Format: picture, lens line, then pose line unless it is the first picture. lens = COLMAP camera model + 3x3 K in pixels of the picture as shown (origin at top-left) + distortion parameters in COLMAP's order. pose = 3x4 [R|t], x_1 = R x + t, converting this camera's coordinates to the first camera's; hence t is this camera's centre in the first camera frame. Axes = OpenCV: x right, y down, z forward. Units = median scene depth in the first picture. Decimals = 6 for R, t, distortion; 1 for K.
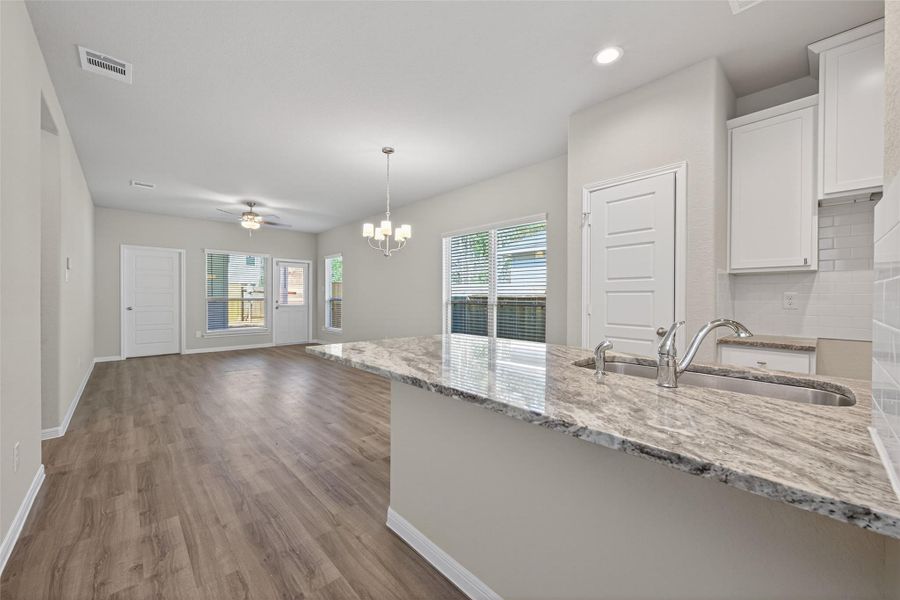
lens RADIAL K [[348.8, 0, 450.5], [0, 348.8, 298.2], [0, 0, 1]] dist [0.008275, -0.001988]
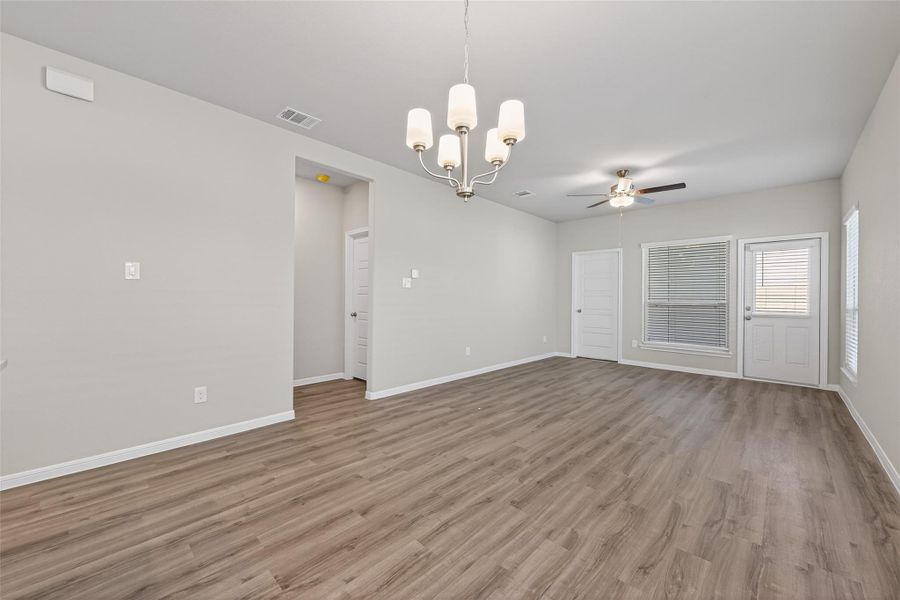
lens RADIAL K [[348.8, 0, 451.8], [0, 348.8, 299.2], [0, 0, 1]] dist [0.008275, -0.001988]
pose [[0.062236, -0.001460, -0.998060, 0.134653], [-0.009312, 0.999955, -0.002044, -0.000803], [0.998018, 0.009422, 0.062220, 0.597452]]
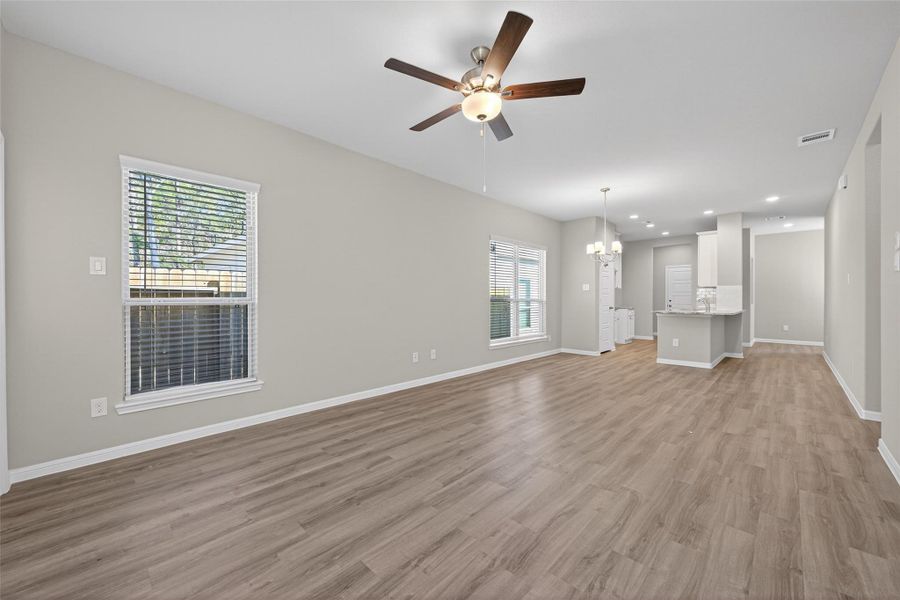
lens RADIAL K [[348.8, 0, 453.0], [0, 348.8, 299.8], [0, 0, 1]] dist [0.008275, -0.001988]
pose [[-0.057749, -0.007335, 0.998304, -0.948906], [0.003971, 0.999963, 0.007577, 0.000625], [-0.998323, 0.004402, -0.057718, 1.046453]]
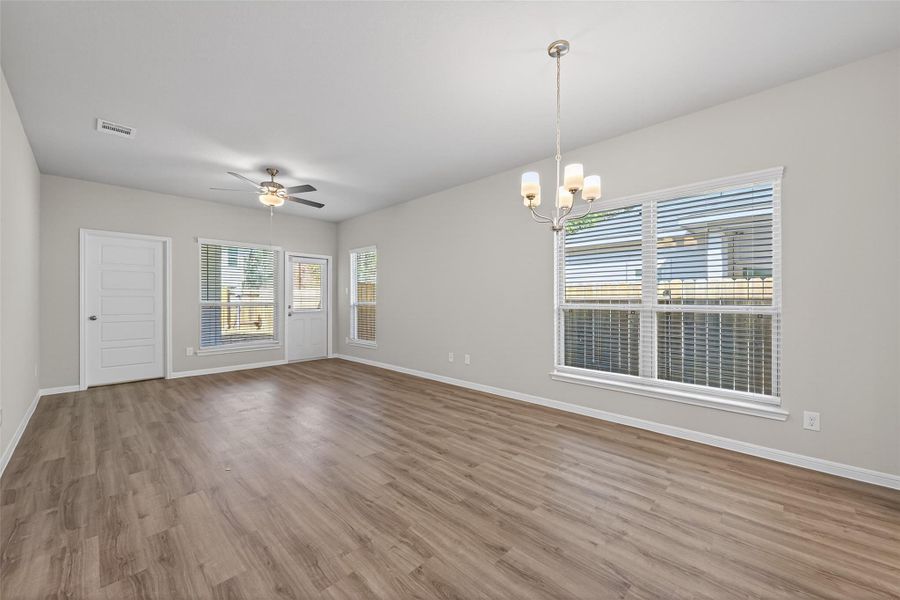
lens RADIAL K [[348.8, 0, 450.9], [0, 348.8, 298.7], [0, 0, 1]] dist [0.008275, -0.001988]
pose [[0.998550, -0.003731, 0.053698, -0.242374], [0.004127, 0.999965, -0.007270, -0.002124], [-0.053669, 0.007482, 0.998531, 0.265392]]
